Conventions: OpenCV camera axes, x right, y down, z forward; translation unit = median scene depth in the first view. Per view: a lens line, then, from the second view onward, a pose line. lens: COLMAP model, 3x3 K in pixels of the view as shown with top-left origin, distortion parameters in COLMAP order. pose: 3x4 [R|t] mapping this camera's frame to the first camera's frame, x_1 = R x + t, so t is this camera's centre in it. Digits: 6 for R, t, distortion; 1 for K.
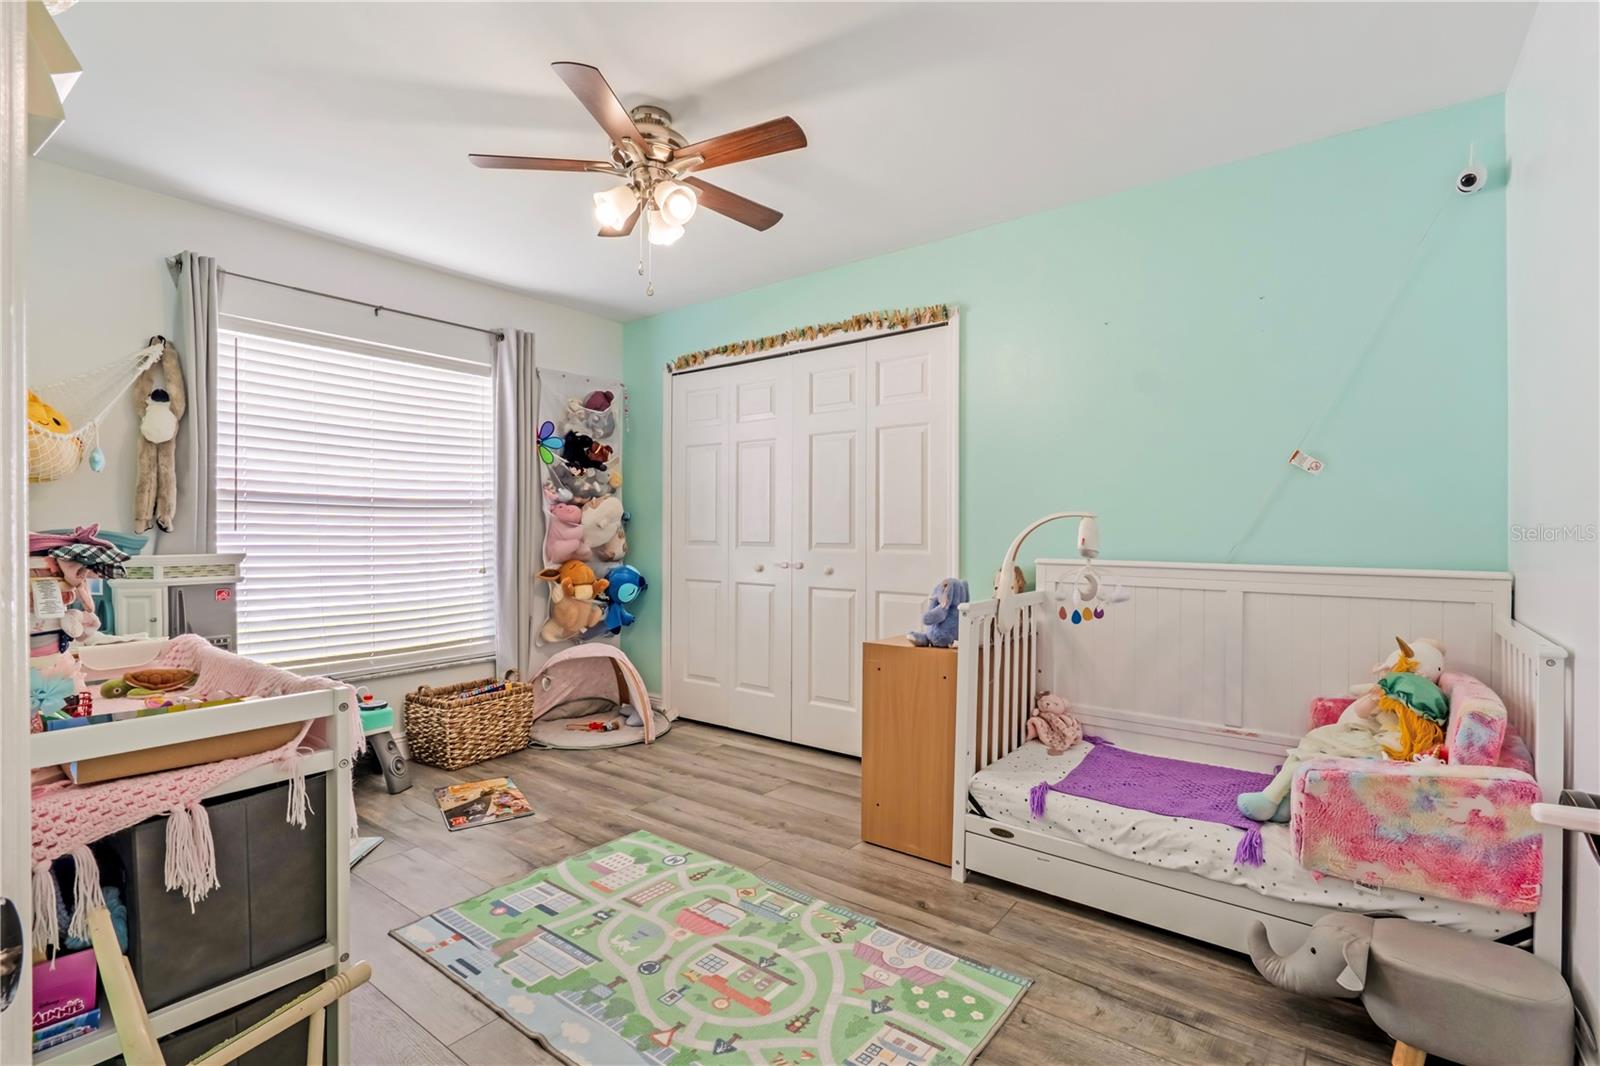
lens RADIAL K [[738.0, 0, 805.3], [0, 738.0, 531.9], [0, 0, 1]] dist [-0.007082, -0.000425]
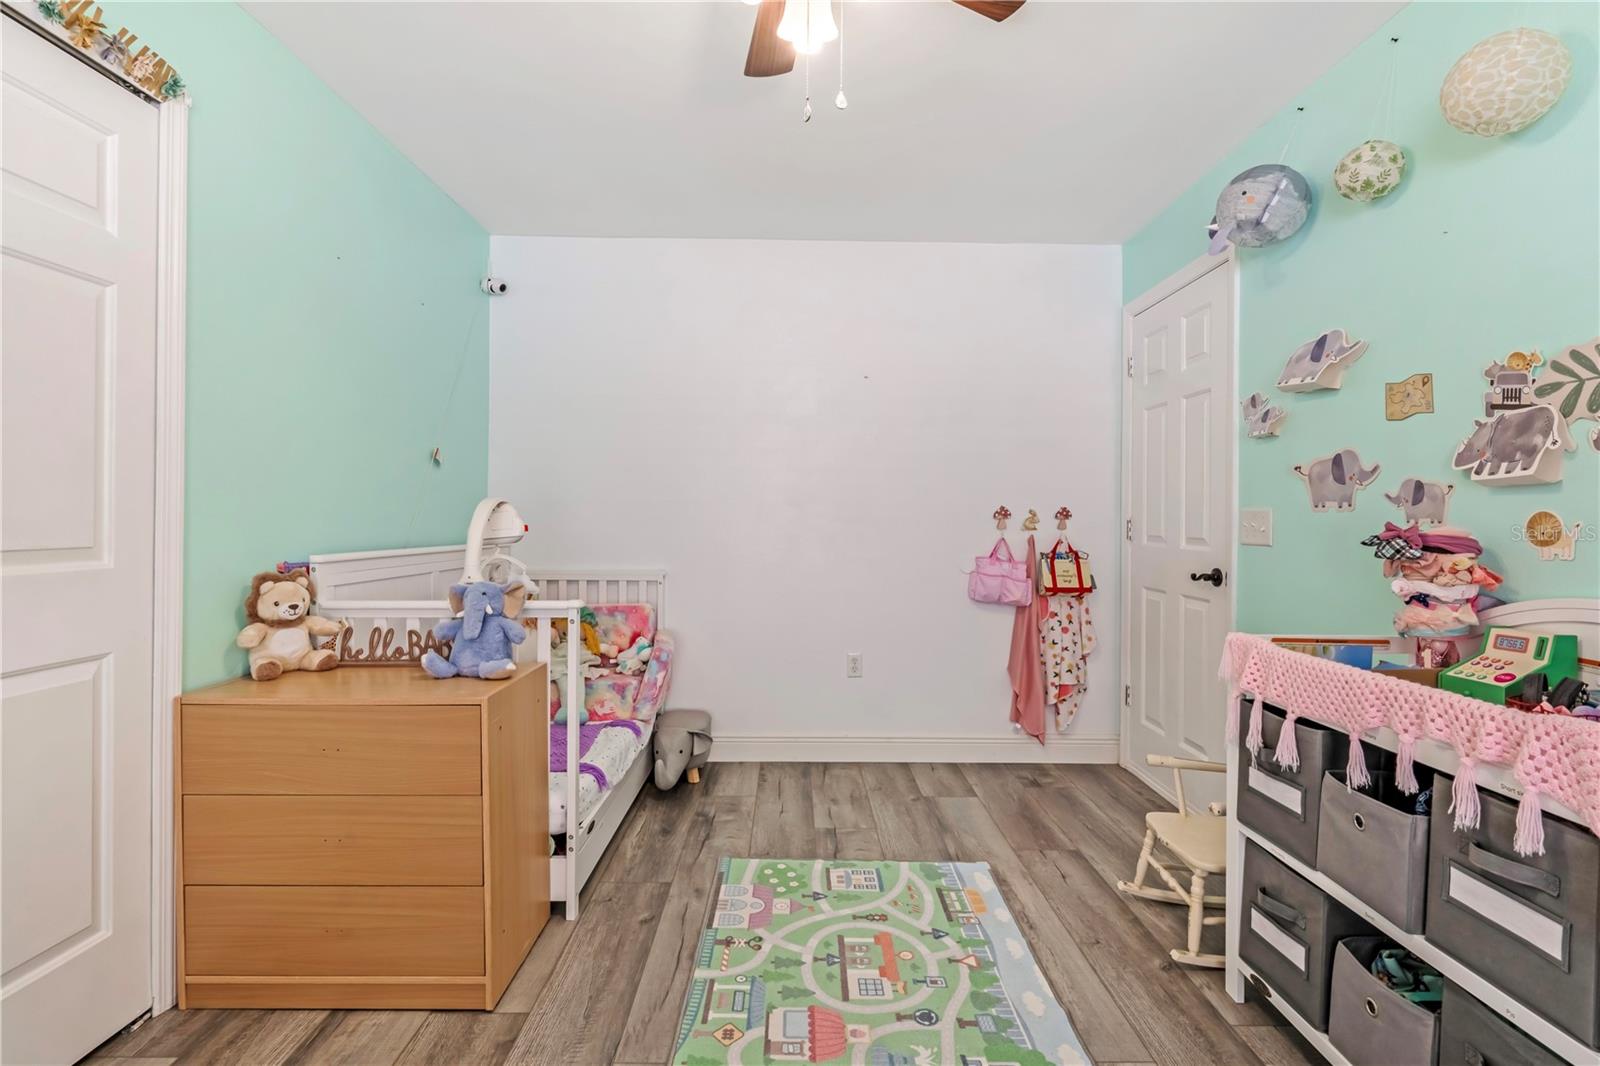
lens RADIAL K [[738.0, 0, 805.3], [0, 738.0, 531.9], [0, 0, 1]] dist [-0.007082, -0.000425]
pose [[-0.606409, -0.022220, 0.794842, -0.821914], [-0.004896, 0.999695, 0.024211, -0.010844], [-0.795138, 0.010790, -0.606333, 1.662544]]
